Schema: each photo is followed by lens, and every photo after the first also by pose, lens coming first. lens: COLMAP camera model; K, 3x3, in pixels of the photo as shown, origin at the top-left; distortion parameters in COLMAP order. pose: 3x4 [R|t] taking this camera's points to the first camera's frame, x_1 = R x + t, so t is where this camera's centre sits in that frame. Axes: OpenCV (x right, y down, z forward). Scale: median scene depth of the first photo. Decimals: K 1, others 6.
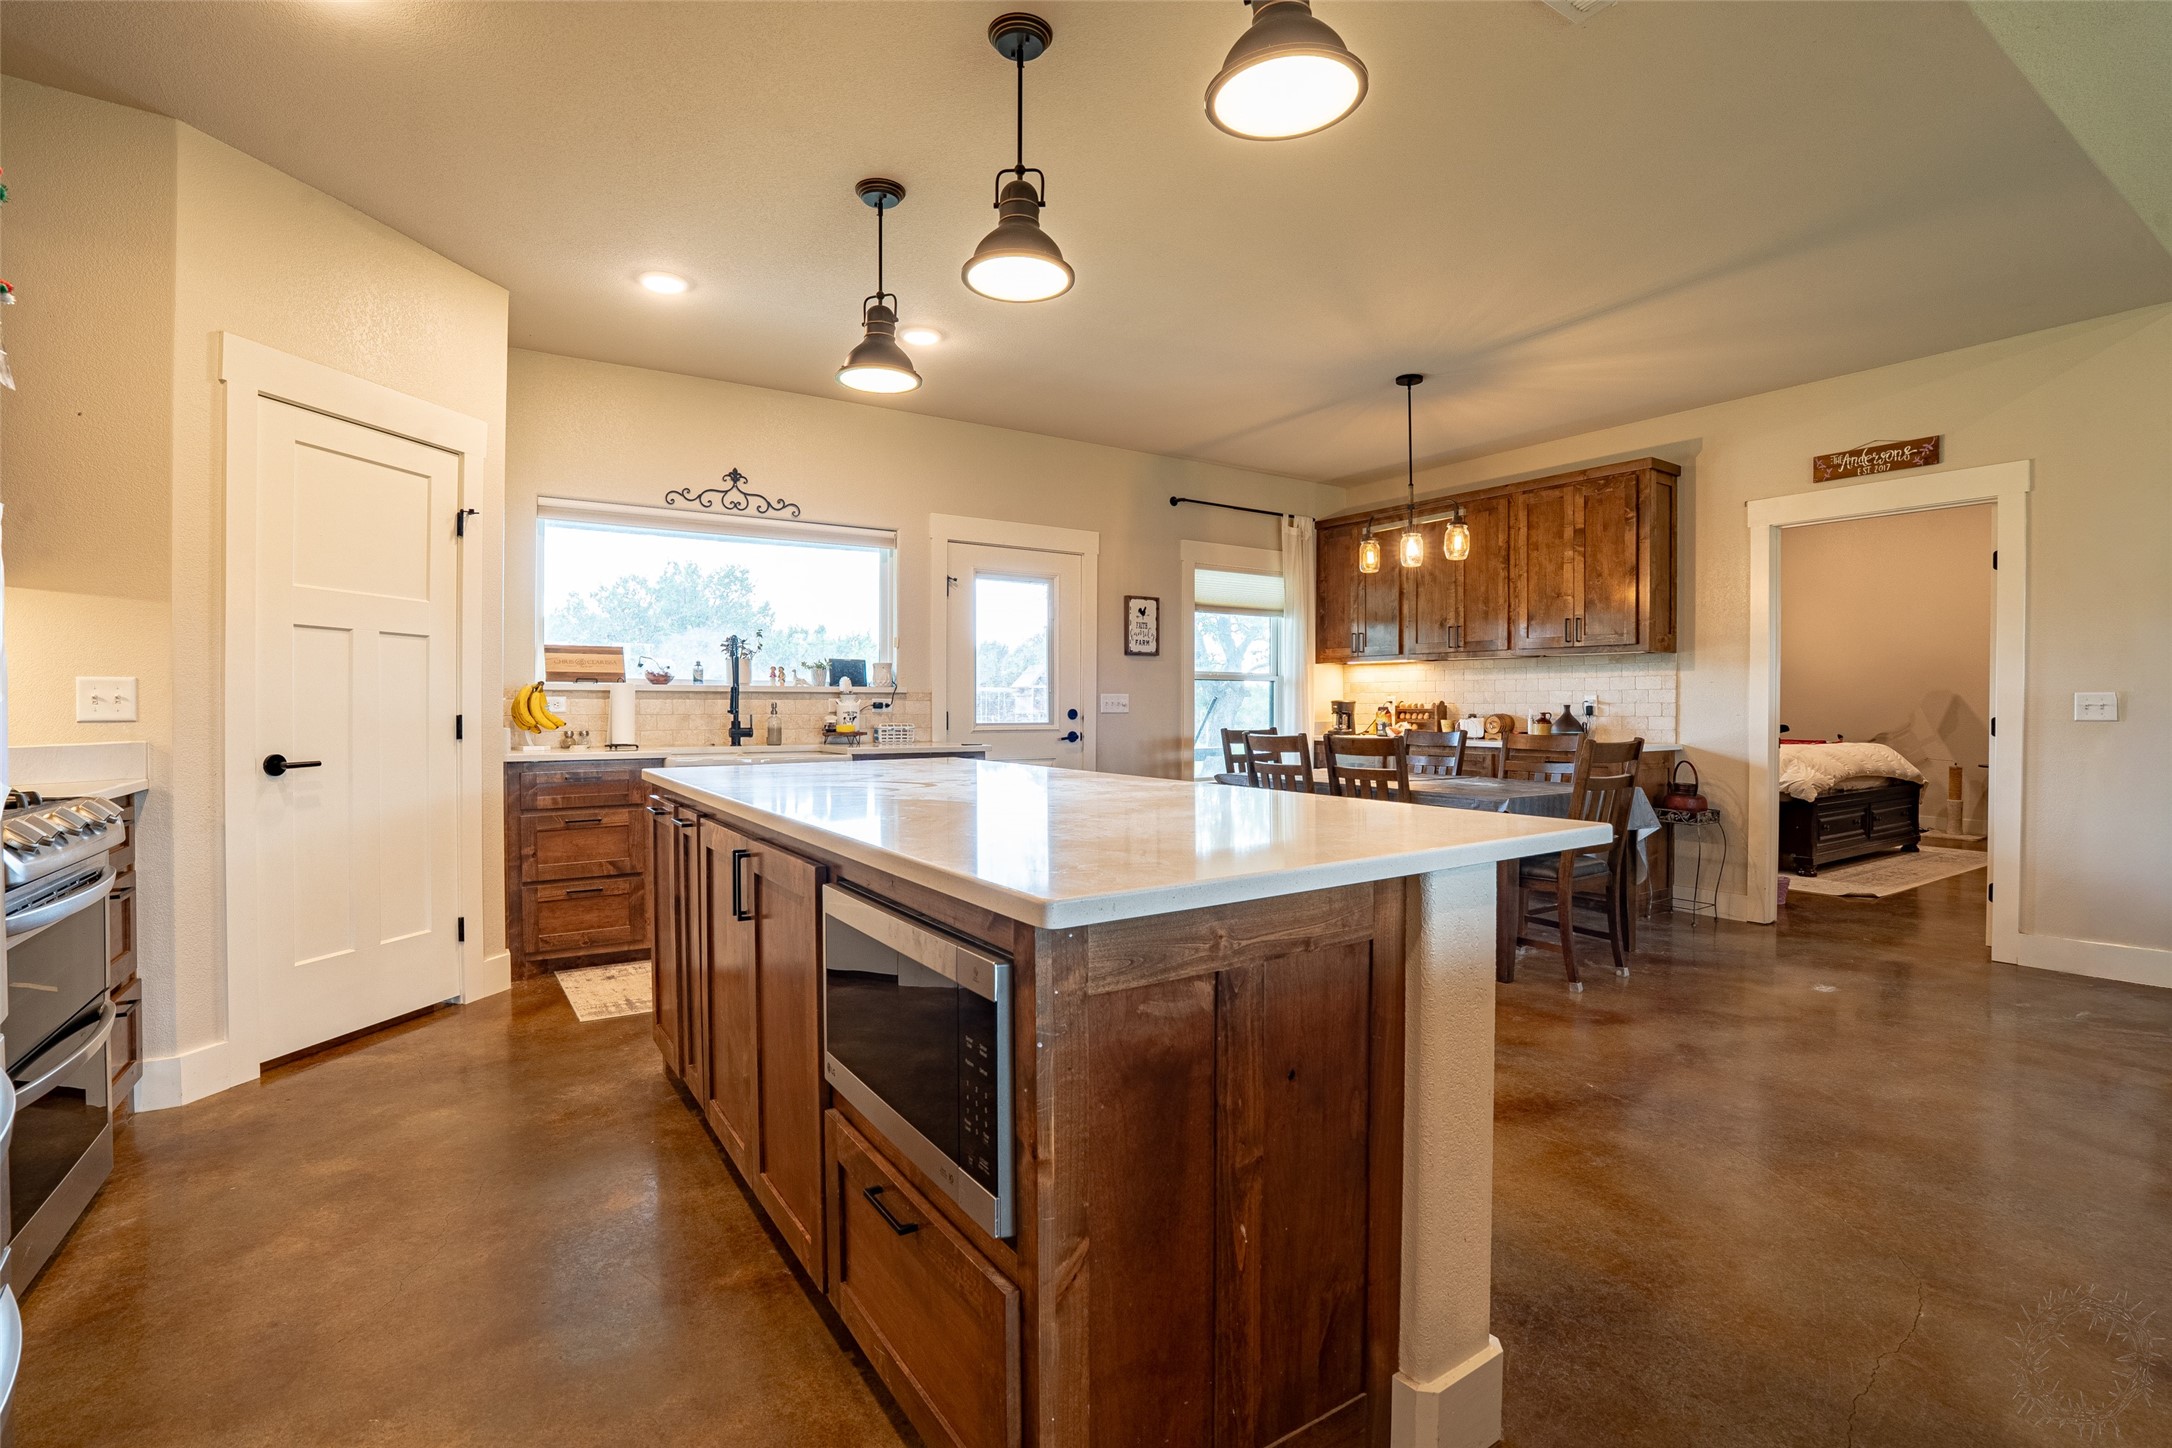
lens RADIAL K [[1009.0, 0, 1083.6], [0, 1009.0, 718.3], [0, 0, 1]] dist [-0.073603, 0.028612]
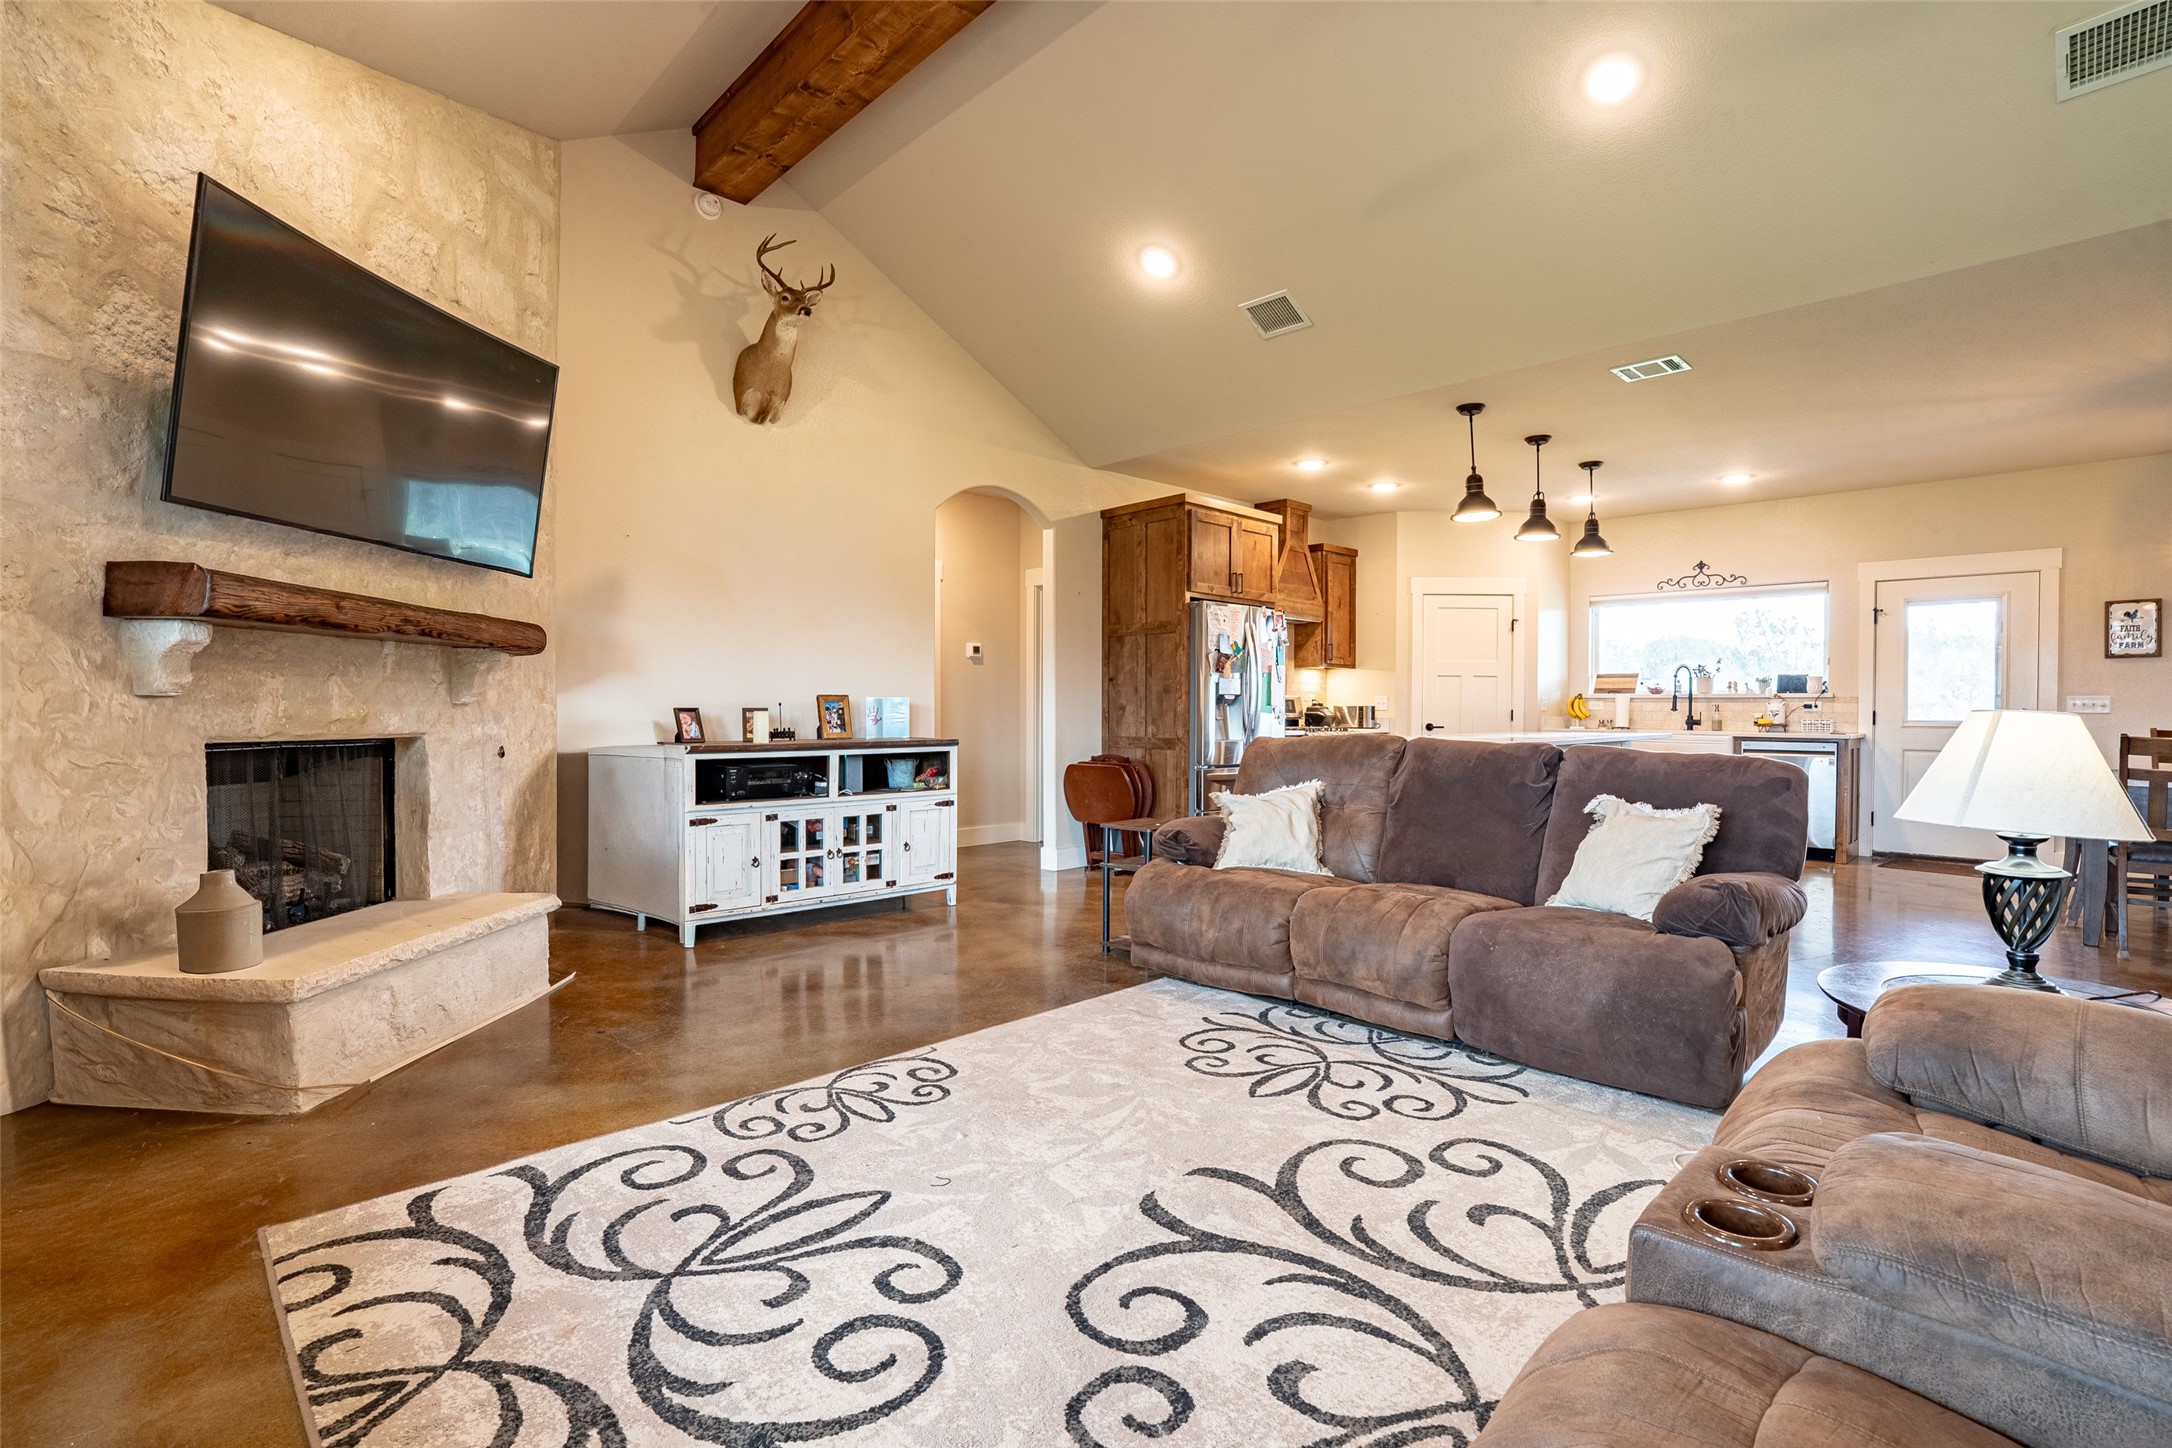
lens RADIAL K [[1003.4, 0, 1087.2], [0, 1003.4, 716.8], [0, 0, 1]] dist [-0.068035, 0.024031]
pose [[0.184777, 0.007922, -0.982749, 0.928810], [-0.015429, 0.999868, 0.005159, 0.010288], [0.982659, 0.014210, 0.184874, -0.248711]]
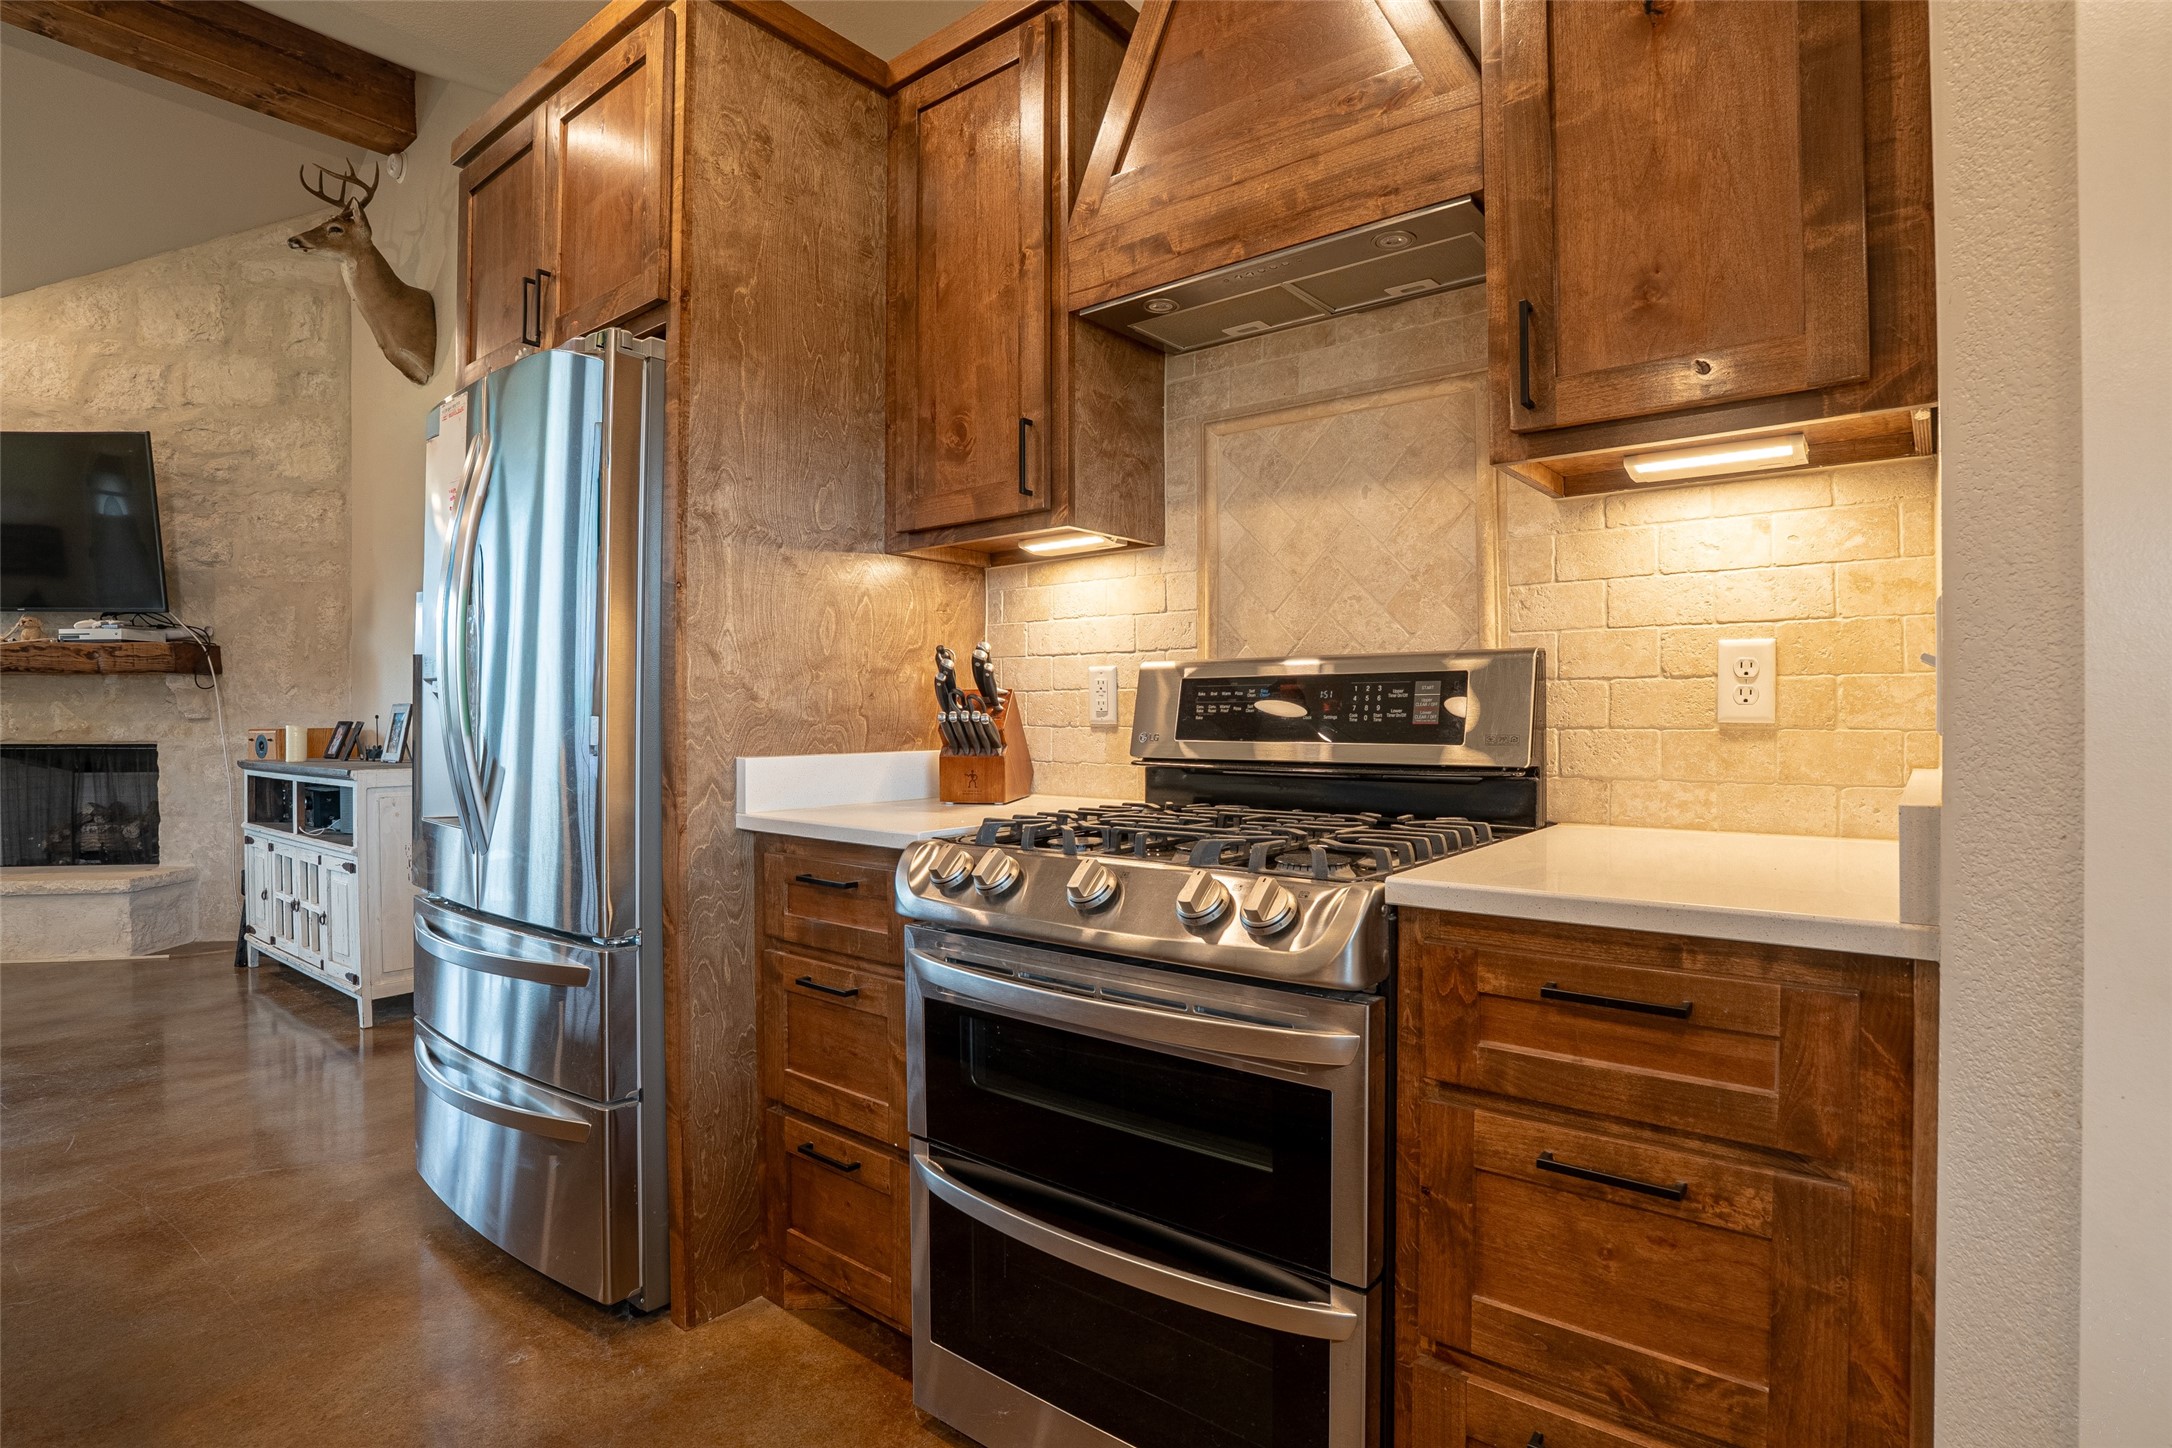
lens RADIAL K [[1043.0, 0, 1086.3], [0, 1043.0, 717.0], [0, 0, 1]] dist [-0.002869, -0.000166]
pose [[-0.947611, 0.003193, -0.319410, -0.276635], [-0.000478, 0.999935, 0.011414, -0.001094], [0.319426, 0.010968, -0.947548, 0.573590]]
